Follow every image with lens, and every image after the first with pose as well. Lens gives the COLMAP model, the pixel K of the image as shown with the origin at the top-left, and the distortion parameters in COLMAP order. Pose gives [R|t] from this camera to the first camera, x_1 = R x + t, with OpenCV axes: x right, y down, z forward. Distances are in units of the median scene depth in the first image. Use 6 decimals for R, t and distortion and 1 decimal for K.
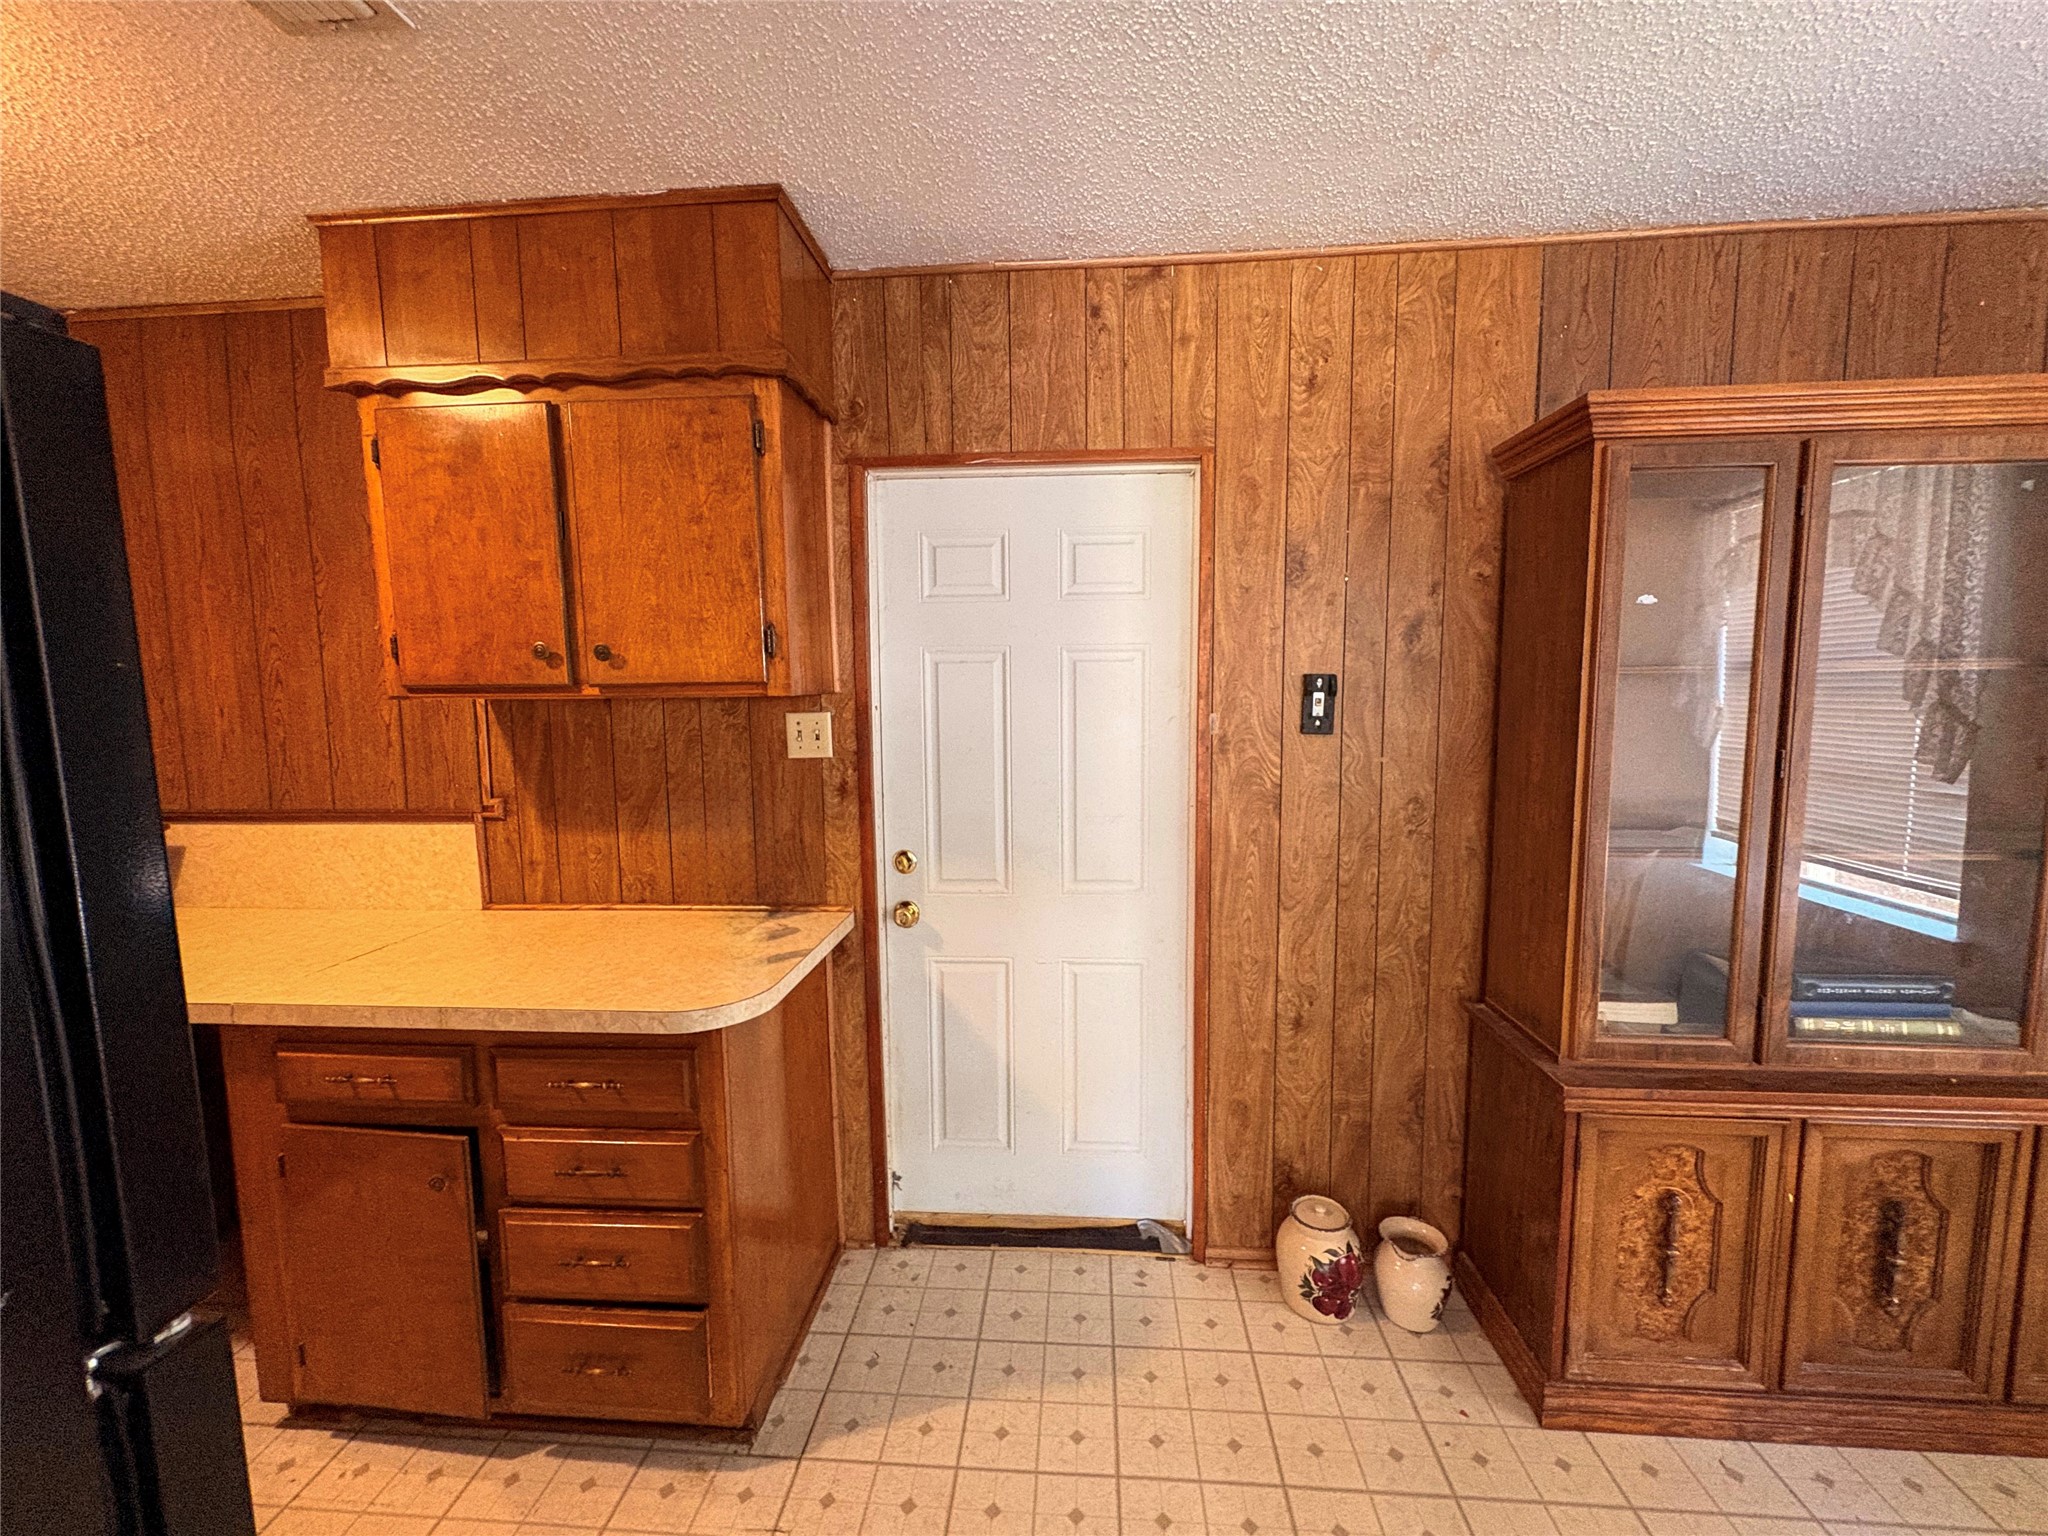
lens RADIAL K [[817.8, 0, 1026.7], [0, 817.8, 768.0], [0, 0, 1]] dist [-0.000322, -0.000303]
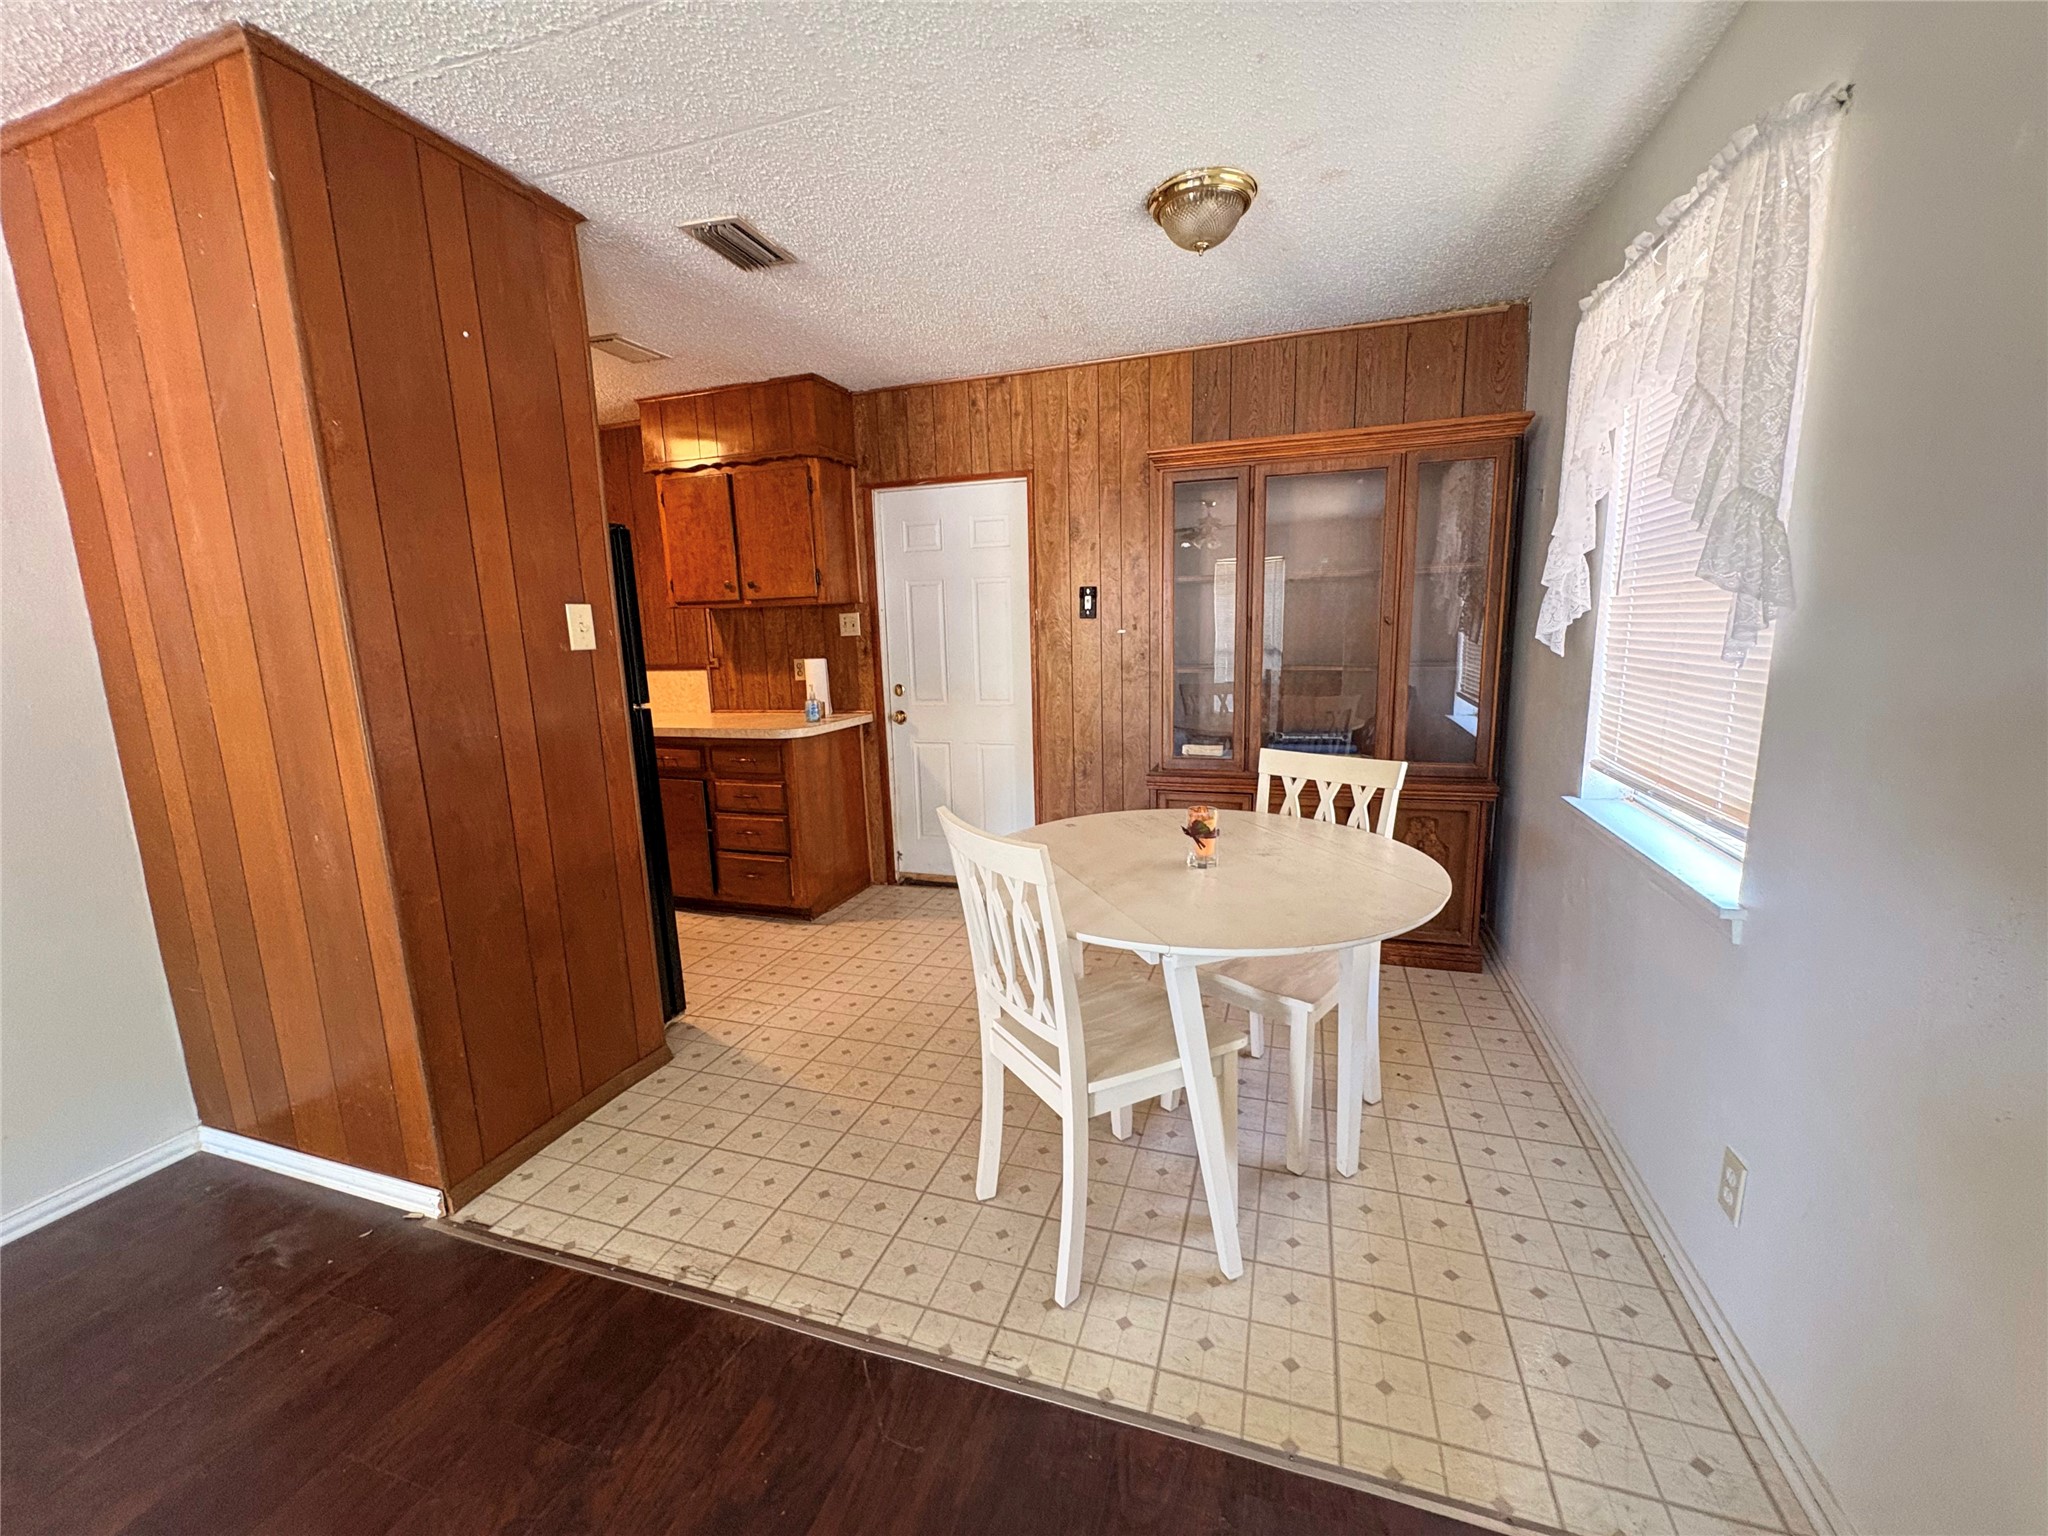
lens RADIAL K [[817.8, 0, 1023.1], [0, 817.8, 772.8], [0, 0, 1]] dist [-0.000322, -0.000303]
pose [[0.968873, 0.029344, -0.245814, 0.705110], [-0.008363, 0.996263, 0.085965, 0.158694], [0.247418, -0.081233, 0.965497, -0.939472]]
